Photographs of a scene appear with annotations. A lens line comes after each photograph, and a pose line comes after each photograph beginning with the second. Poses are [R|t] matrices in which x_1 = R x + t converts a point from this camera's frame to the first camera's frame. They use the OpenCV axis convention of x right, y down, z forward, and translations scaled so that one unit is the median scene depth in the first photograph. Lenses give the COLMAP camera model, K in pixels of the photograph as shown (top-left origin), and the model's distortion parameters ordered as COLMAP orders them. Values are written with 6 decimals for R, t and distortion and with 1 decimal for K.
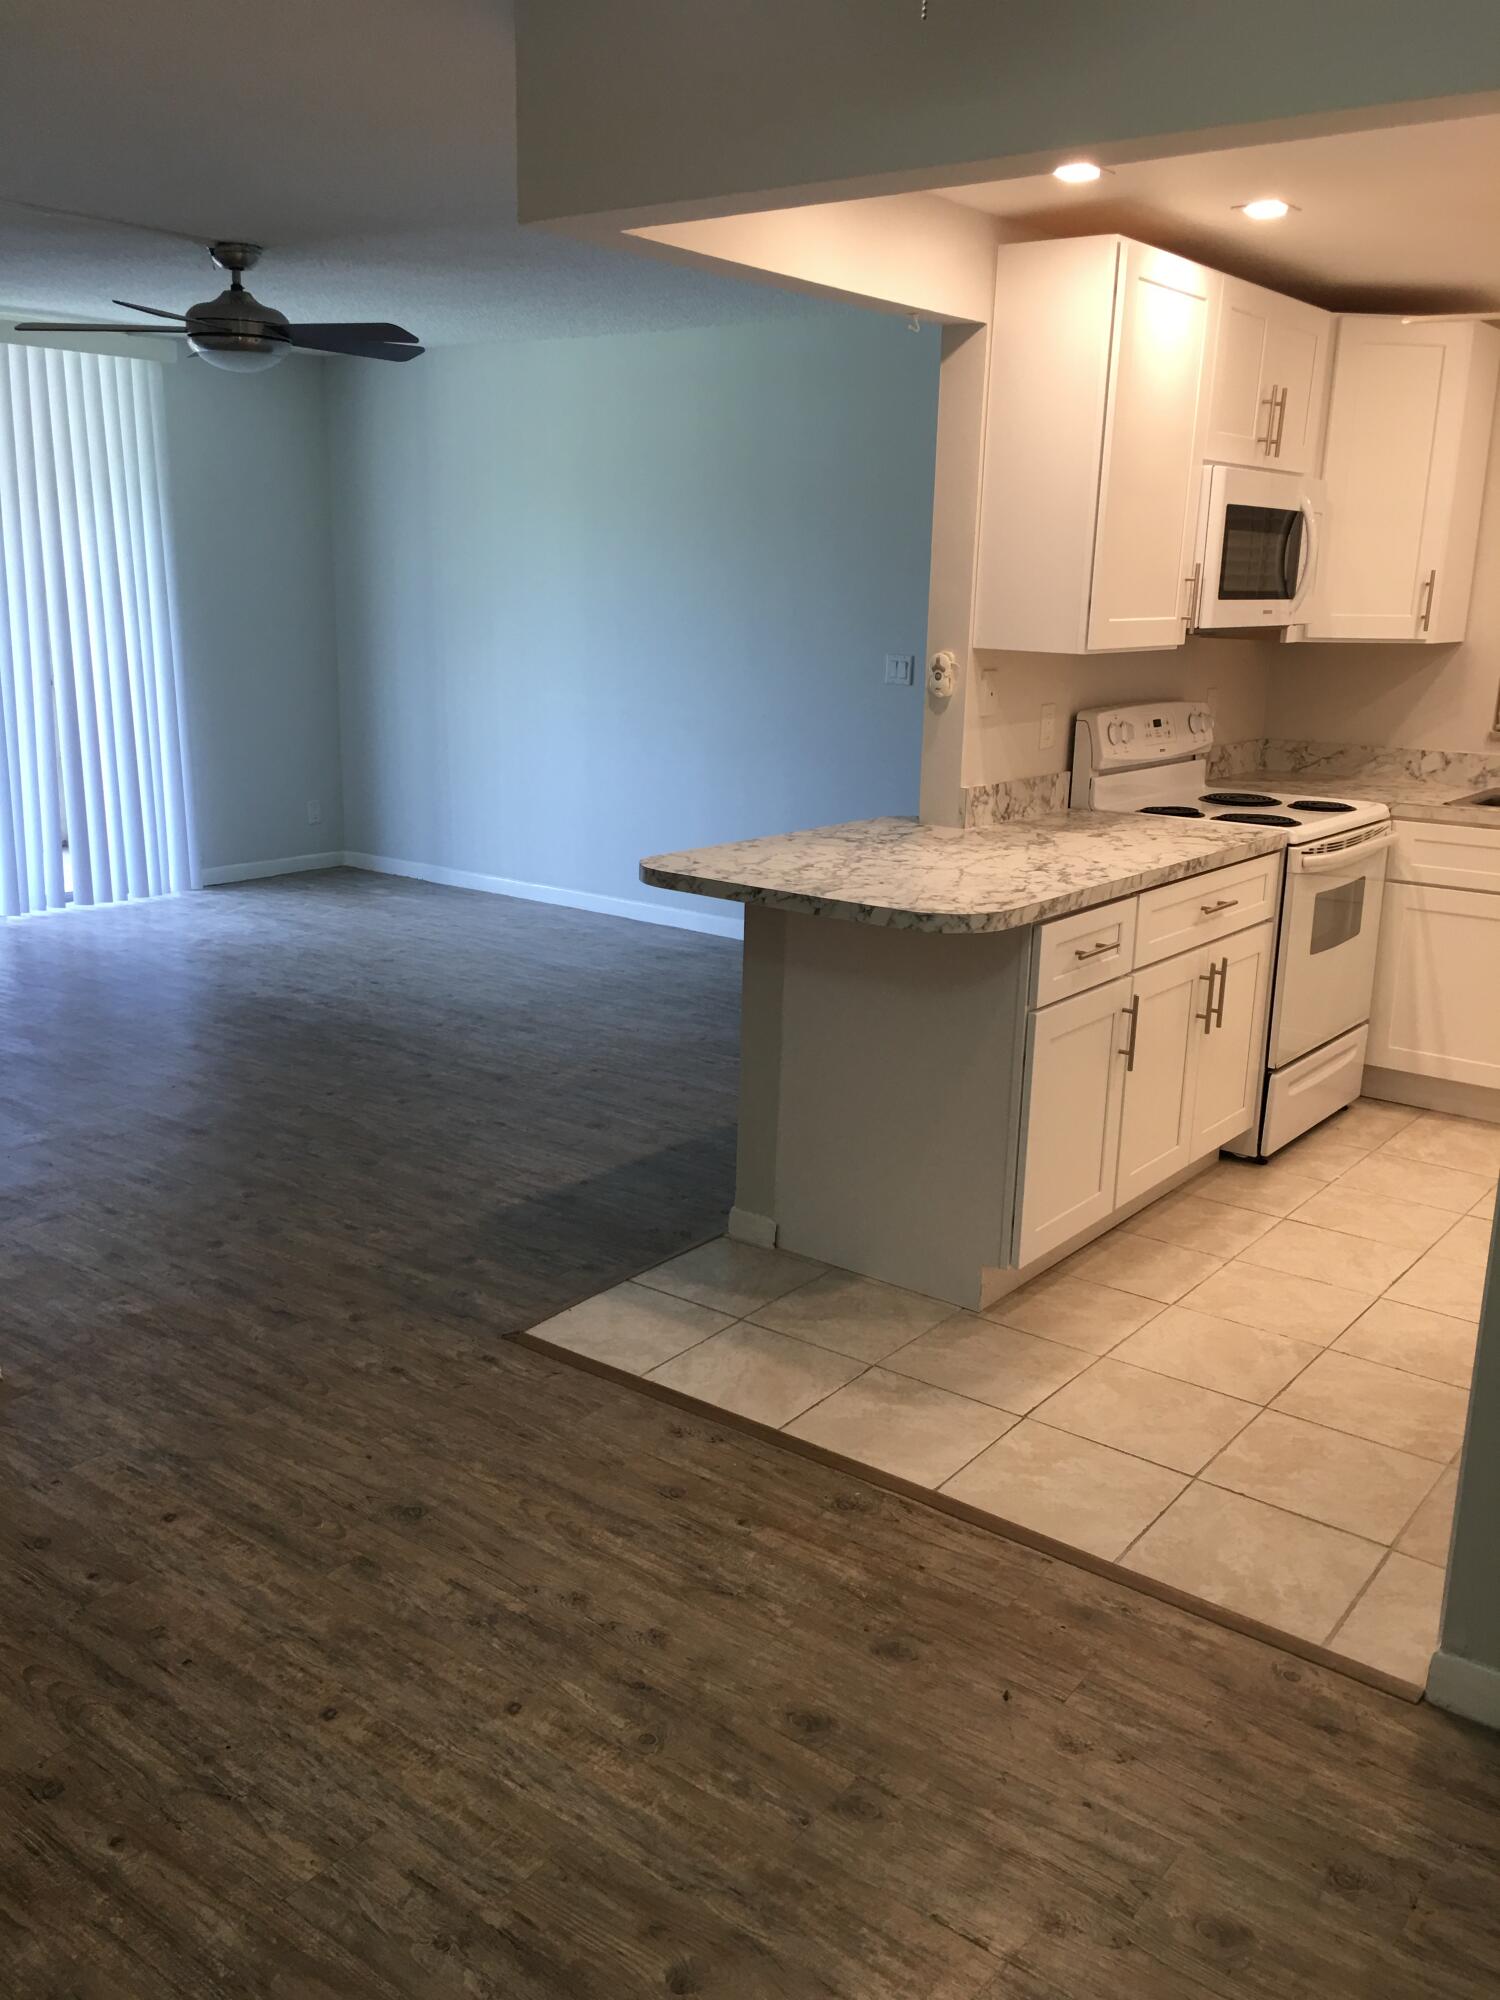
lens RADIAL K [[1688.6, 0, 750.0], [0, 1688.6, 1000.0], [0, 0, 1]] dist [0.092481, -0.129781]
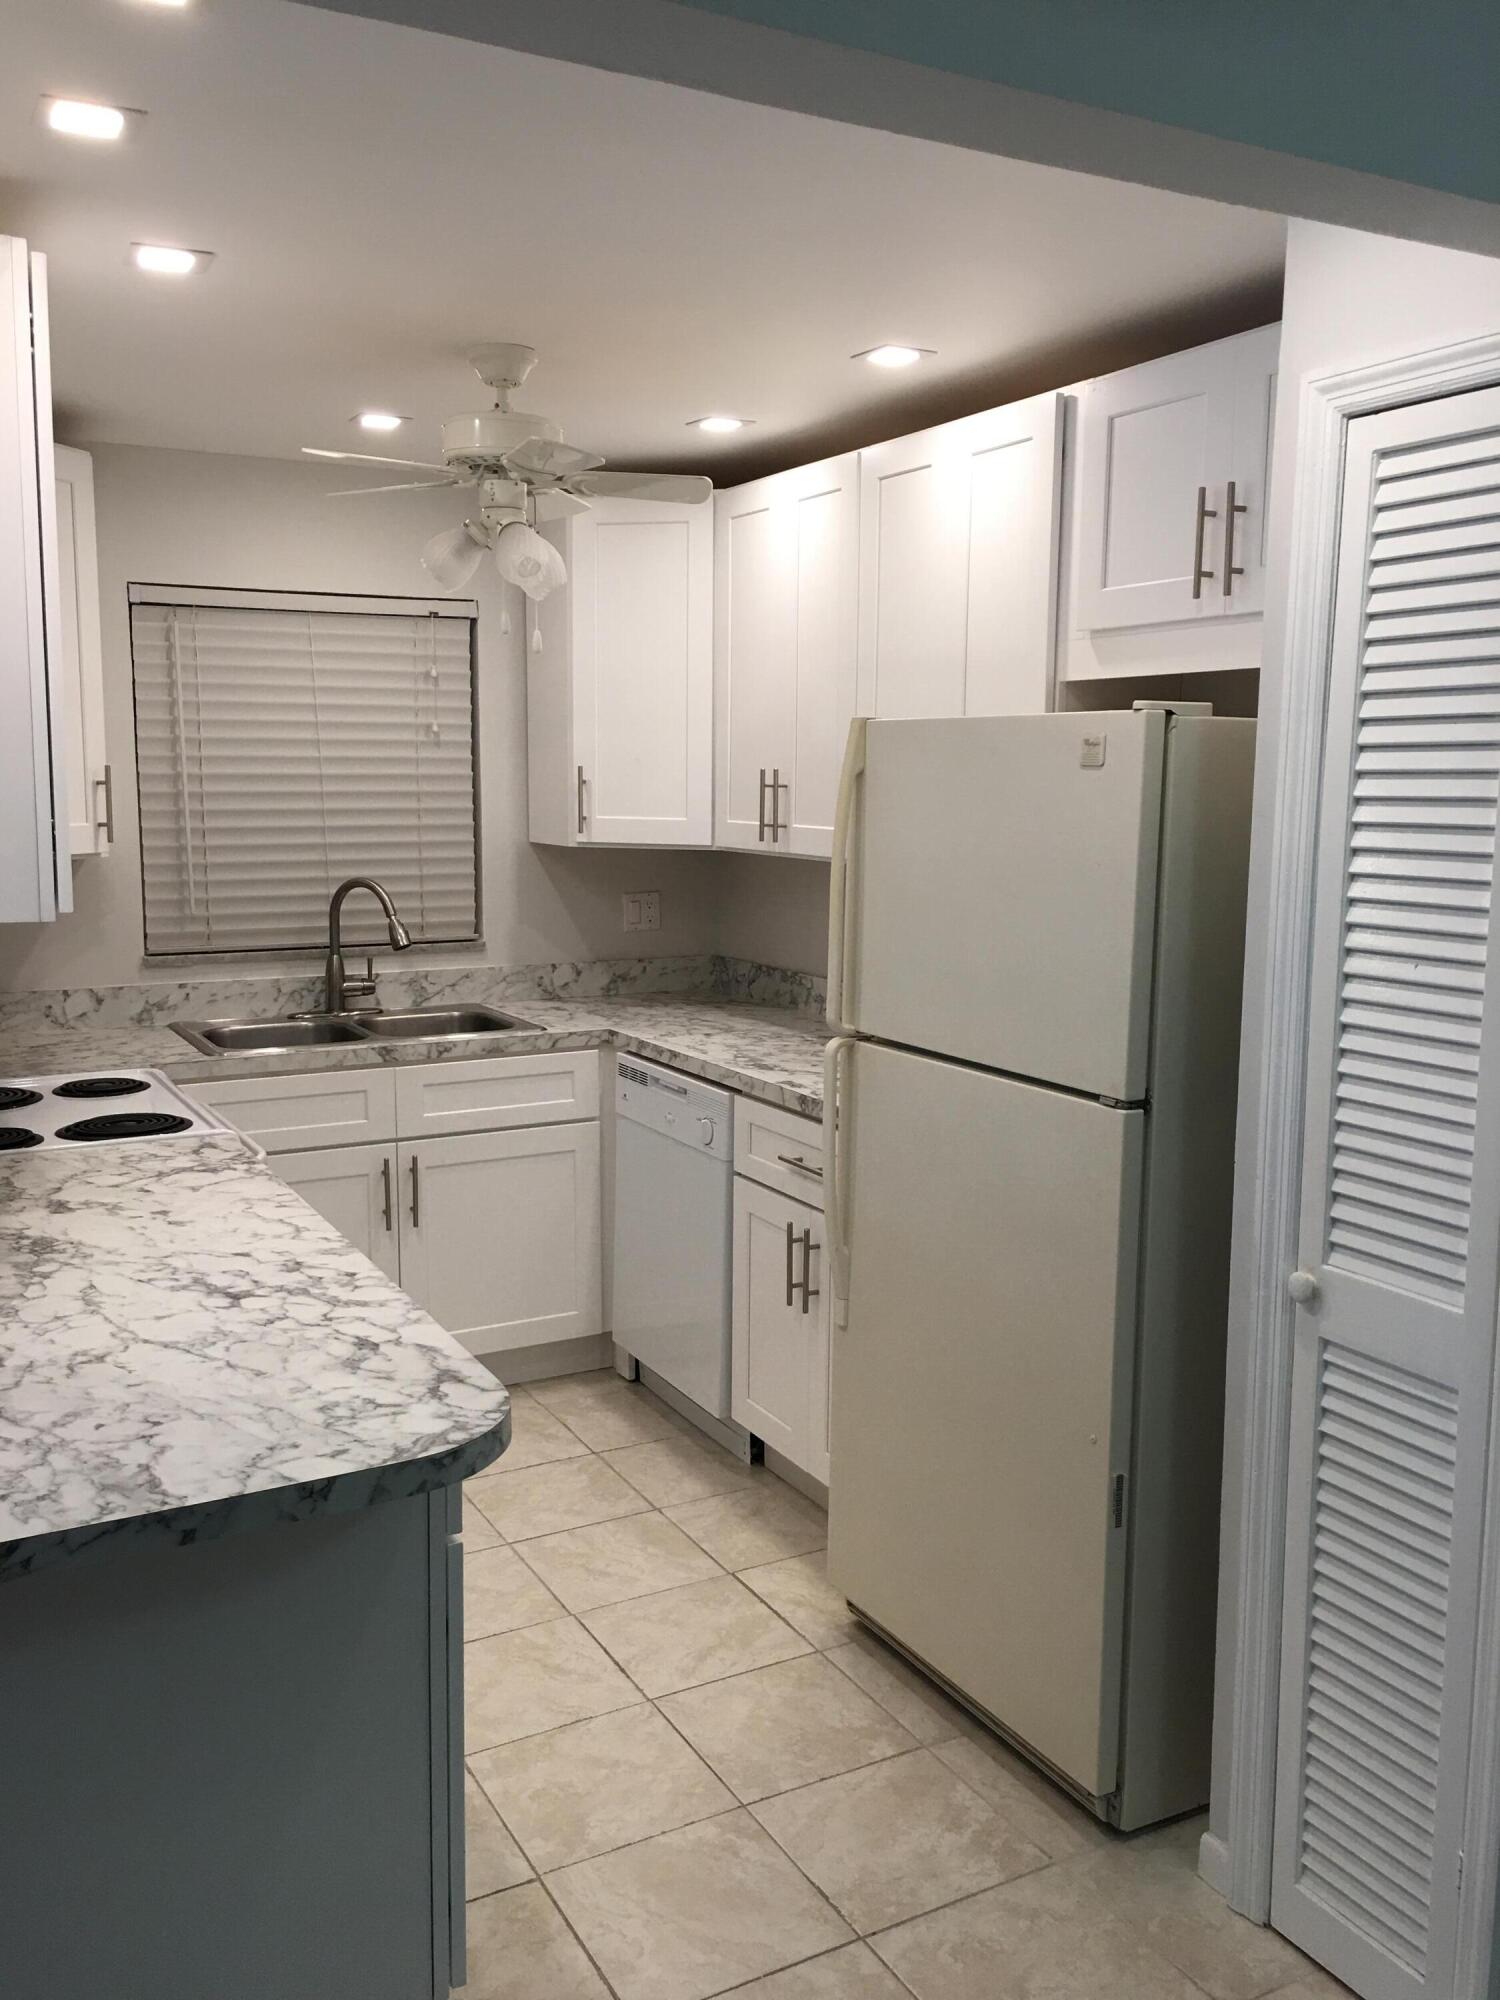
lens RADIAL K [[1688.6, 0, 750.0], [0, 1688.6, 1000.0], [0, 0, 1]] dist [0.092481, -0.129781]
pose [[0.396584, -0.144645, 0.906531, -0.201445], [0.225599, 0.972581, 0.056490, -0.125710], [-0.889846, 0.182110, 0.418342, 0.437096]]
